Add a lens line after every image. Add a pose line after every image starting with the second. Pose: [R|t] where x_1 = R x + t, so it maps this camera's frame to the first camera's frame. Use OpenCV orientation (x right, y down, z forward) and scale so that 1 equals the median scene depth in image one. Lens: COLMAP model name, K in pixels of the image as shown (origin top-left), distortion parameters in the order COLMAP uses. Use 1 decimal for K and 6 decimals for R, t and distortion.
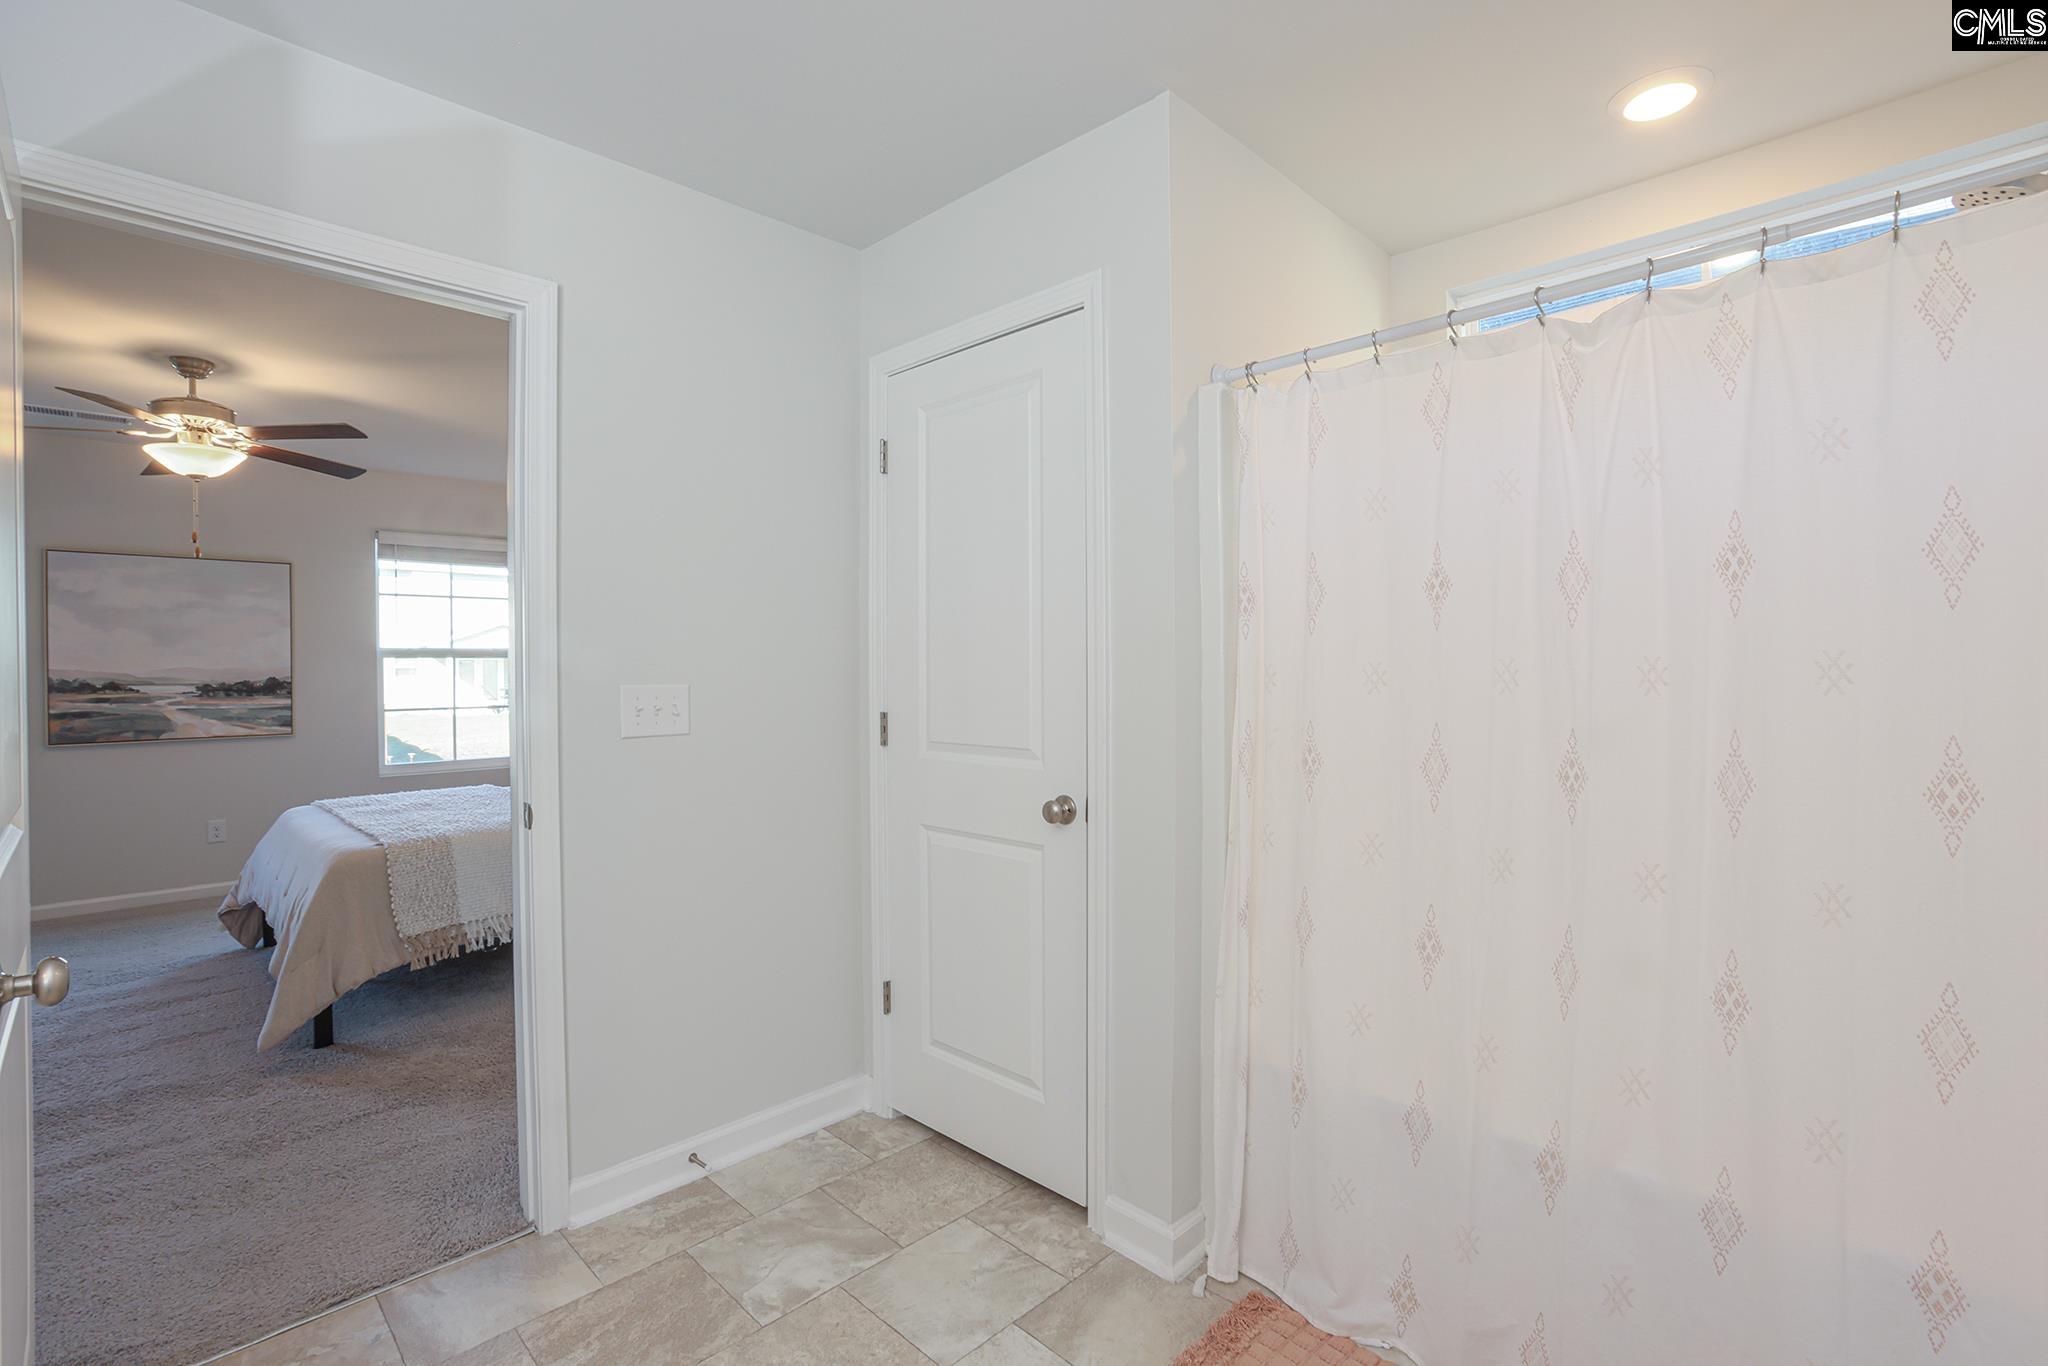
lens RADIAL K [[928.7, 0, 1025.3], [0, 928.7, 676.0], [0, 0, 1]] dist [-0.056851, 0.022870]
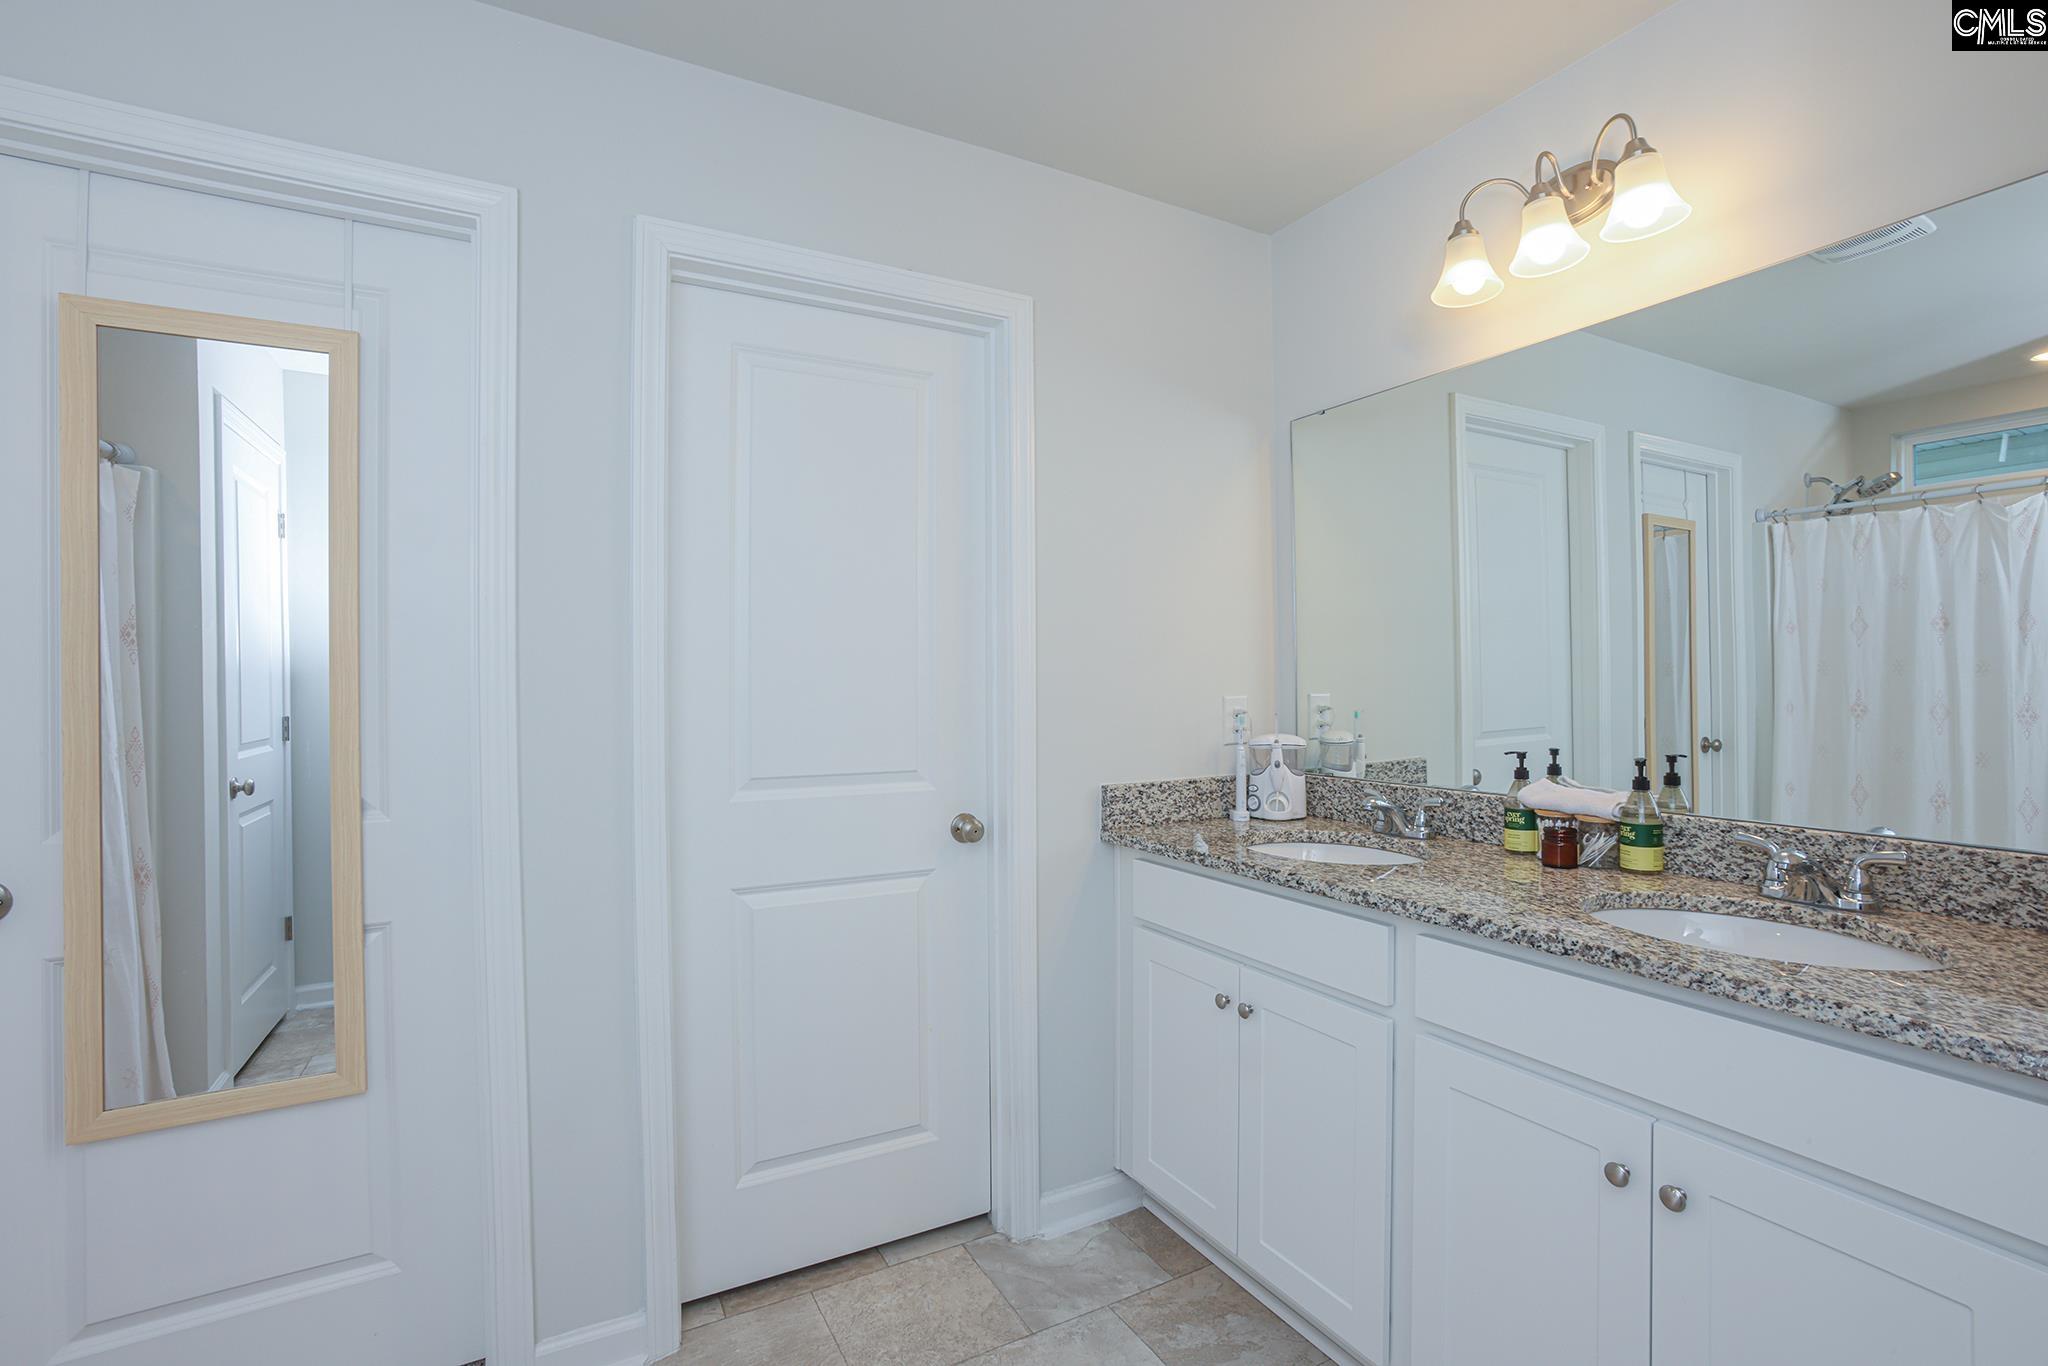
lens RADIAL K [[928.7, 0, 1025.3], [0, 928.7, 676.0], [0, 0, 1]] dist [-0.056851, 0.022870]
pose [[-0.956953, 0.014161, 0.289896, -0.481917], [0.016679, 0.999842, 0.006218, -0.017846], [-0.289762, 0.010785, -0.957038, 1.849827]]
